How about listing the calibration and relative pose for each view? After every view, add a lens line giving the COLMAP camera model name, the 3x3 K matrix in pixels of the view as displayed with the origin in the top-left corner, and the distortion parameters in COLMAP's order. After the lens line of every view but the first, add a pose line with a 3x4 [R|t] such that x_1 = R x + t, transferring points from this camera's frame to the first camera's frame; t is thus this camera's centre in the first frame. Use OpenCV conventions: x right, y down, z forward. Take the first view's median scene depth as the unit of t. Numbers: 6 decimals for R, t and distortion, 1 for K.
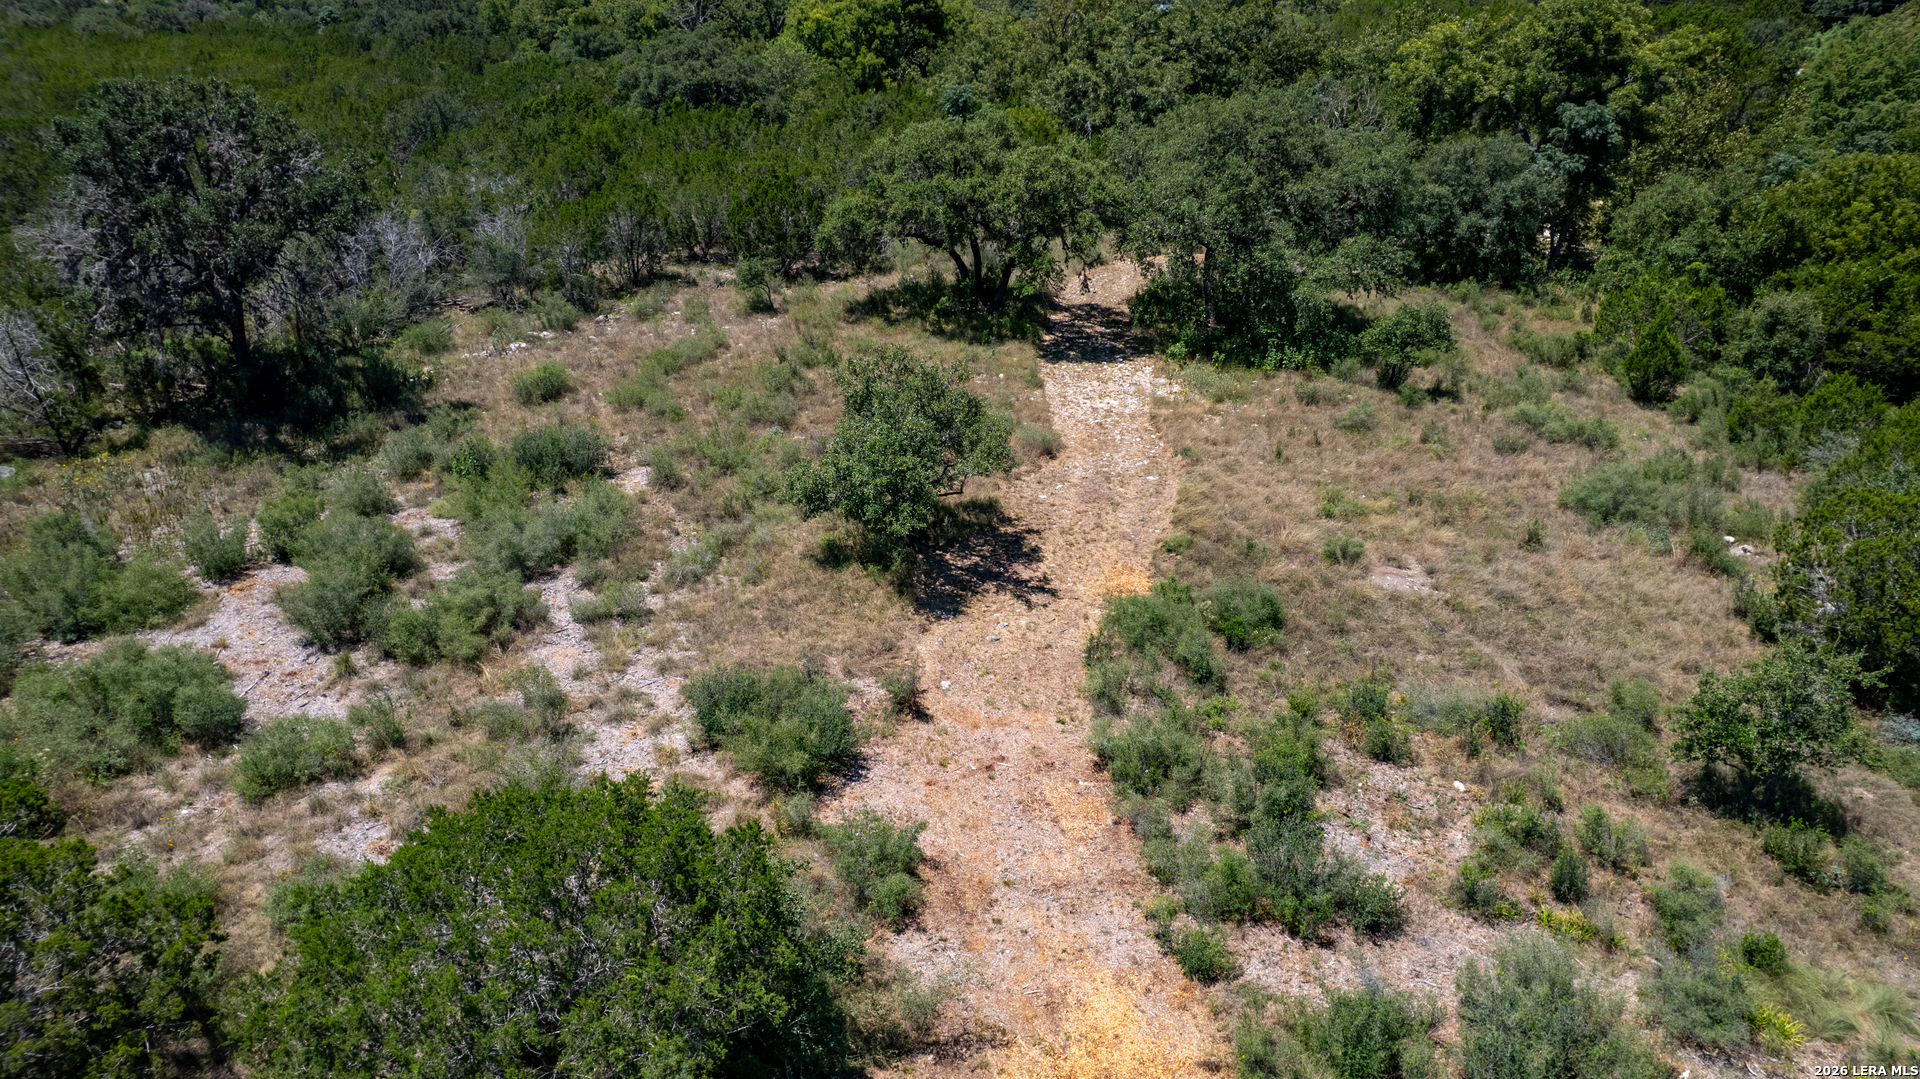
lens RADIAL K [[1234.4, 0, 962.2], [0, 1234.4, 551.8], [0, 0, 1]] dist [-0.071703, 0.067594]
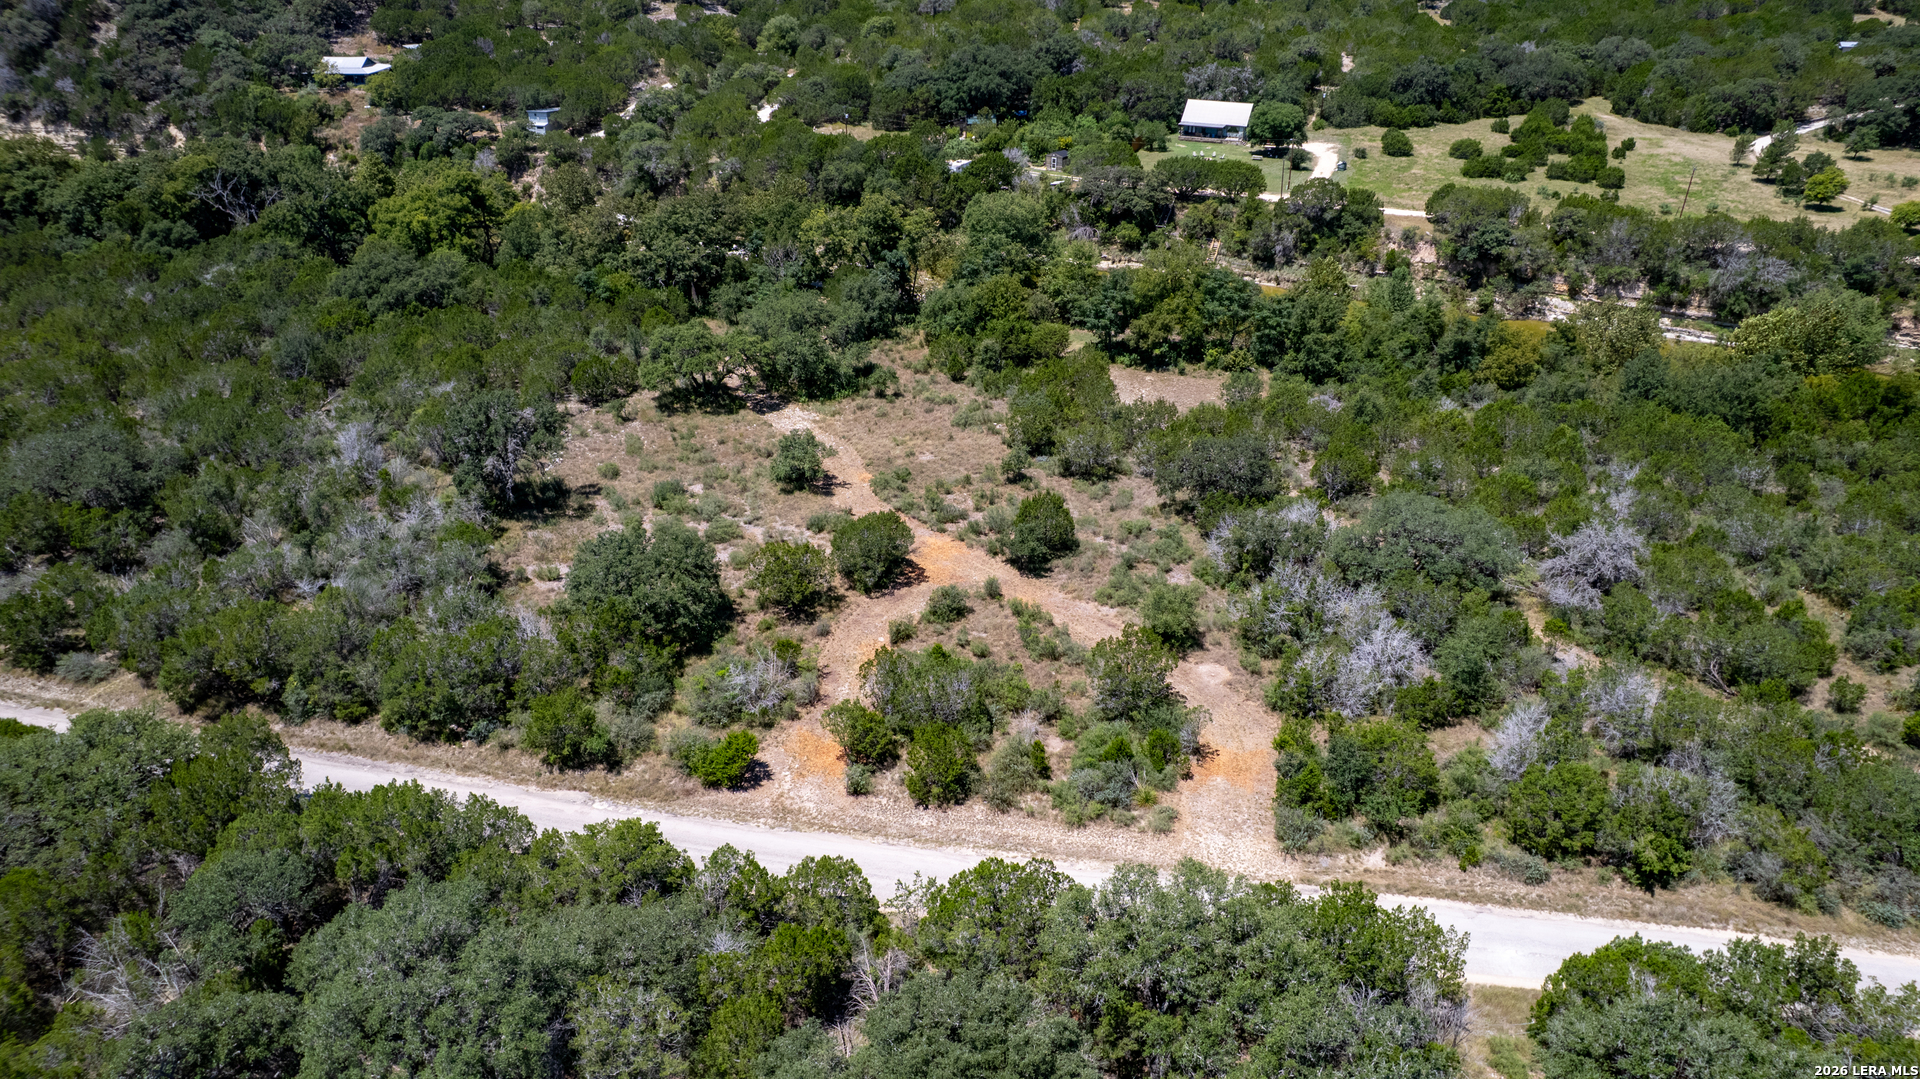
lens RADIAL K [[1234.4, 0, 970.7], [0, 1234.4, 553.4], [0, 0, 1]] dist [-0.071703, 0.067594]
pose [[0.814223, -0.287526, 0.504351, -1.133647], [0.260505, 0.957320, 0.125201, -0.098092], [-0.518824, 0.029445, 0.854374, -1.703227]]
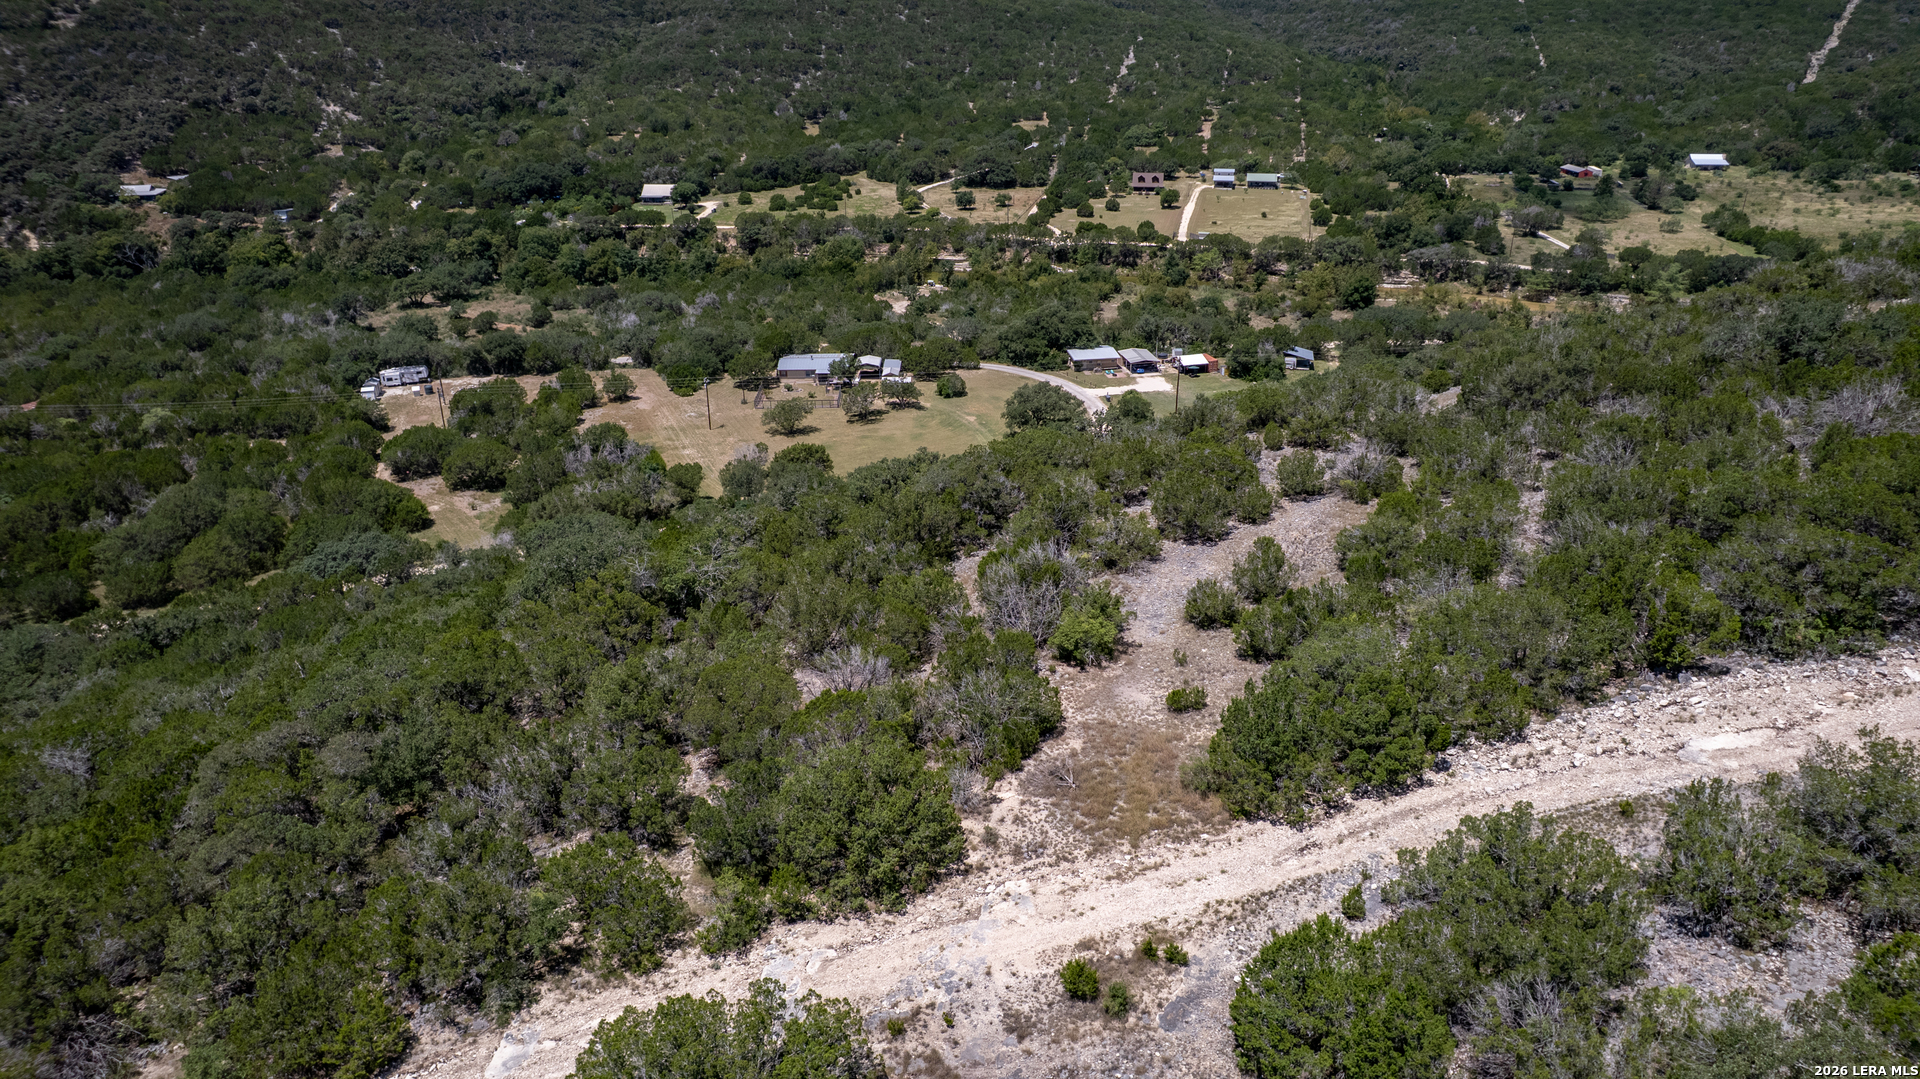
lens RADIAL K [[1234.4, 0, 962.6], [0, 1234.4, 545.1], [0, 0, 1]] dist [-0.071703, 0.067594]
pose [[0.613297, -0.339742, 0.713051, -4.046911], [0.356314, 0.924691, 0.134114, 1.404587], [-0.704917, 0.171818, 0.688165, -6.484541]]
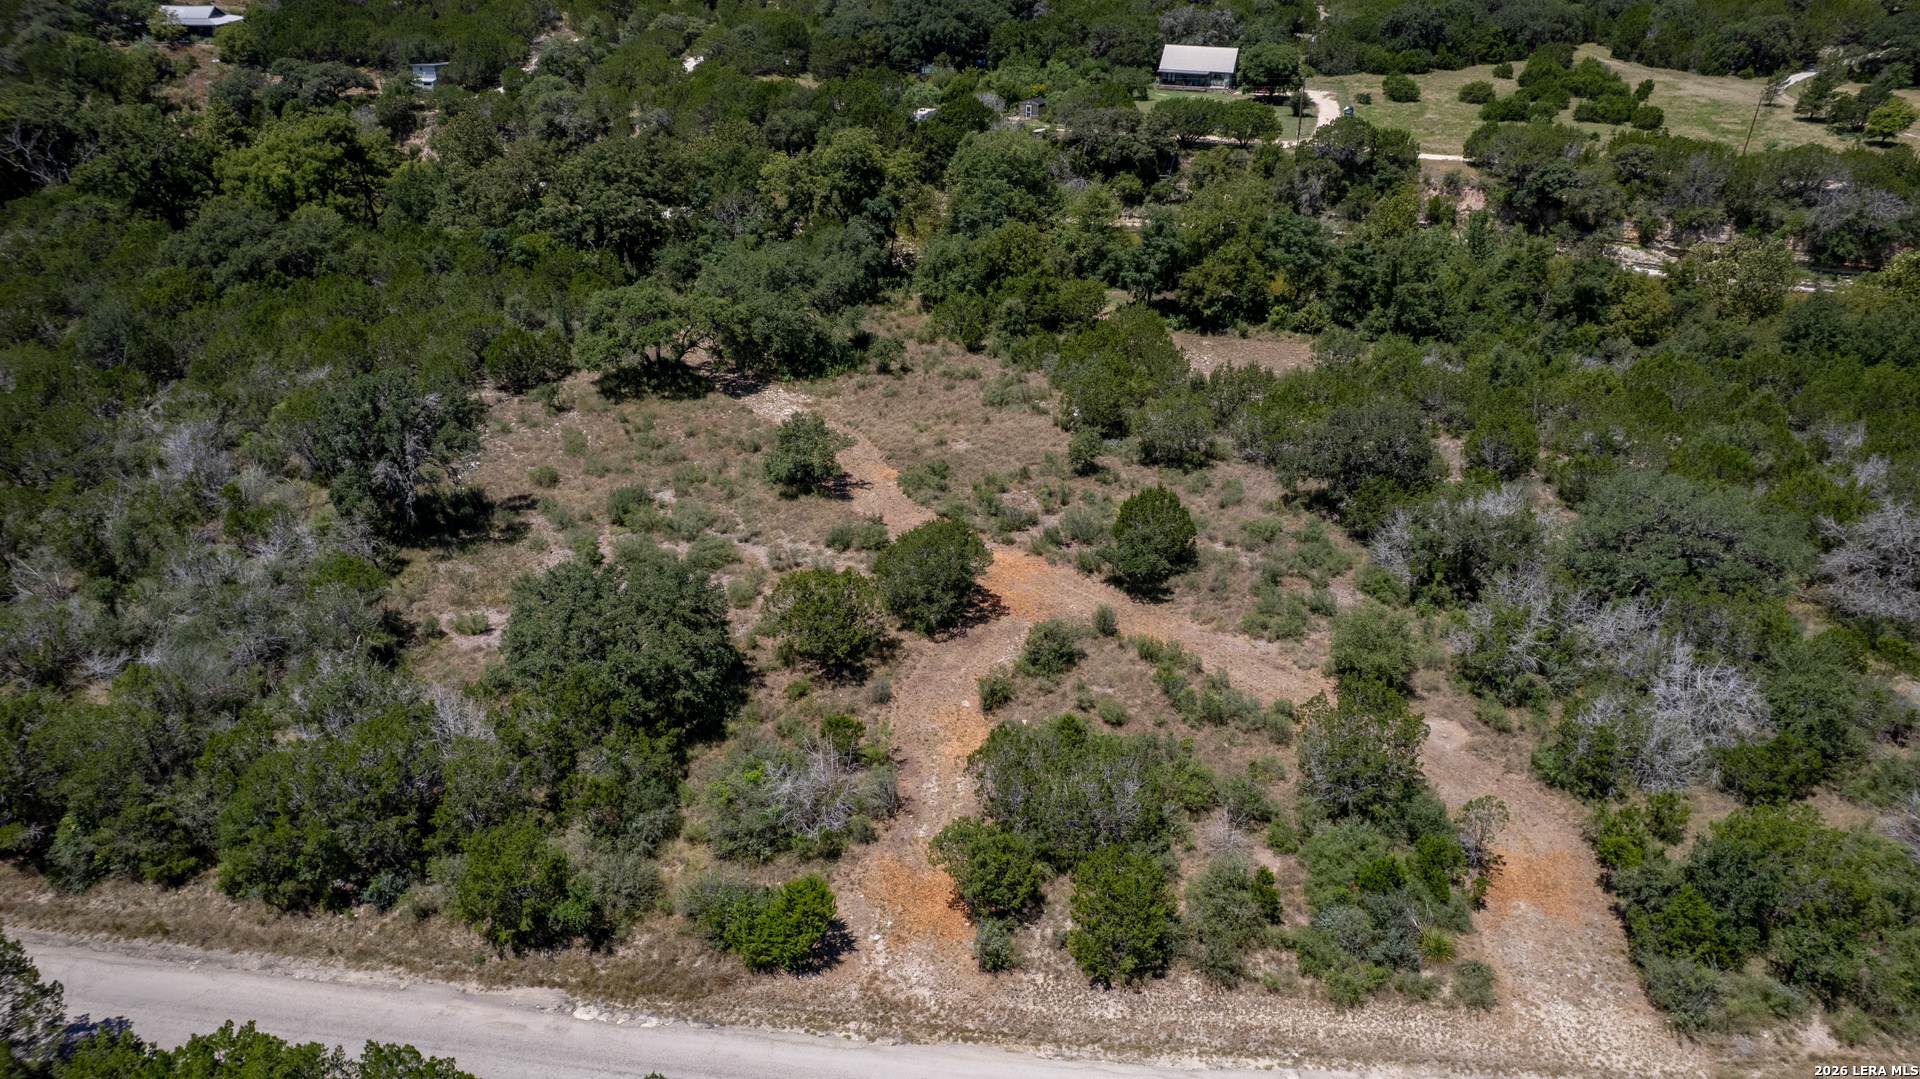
lens RADIAL K [[1234.4, 0, 971.4], [0, 1234.4, 547.9], [0, 0, 1]] dist [-0.071703, 0.067594]
pose [[0.763601, -0.316353, 0.562881, -1.002626], [0.285067, 0.947366, 0.145723, -0.124011], [-0.579354, 0.049185, 0.813591, -1.023948]]
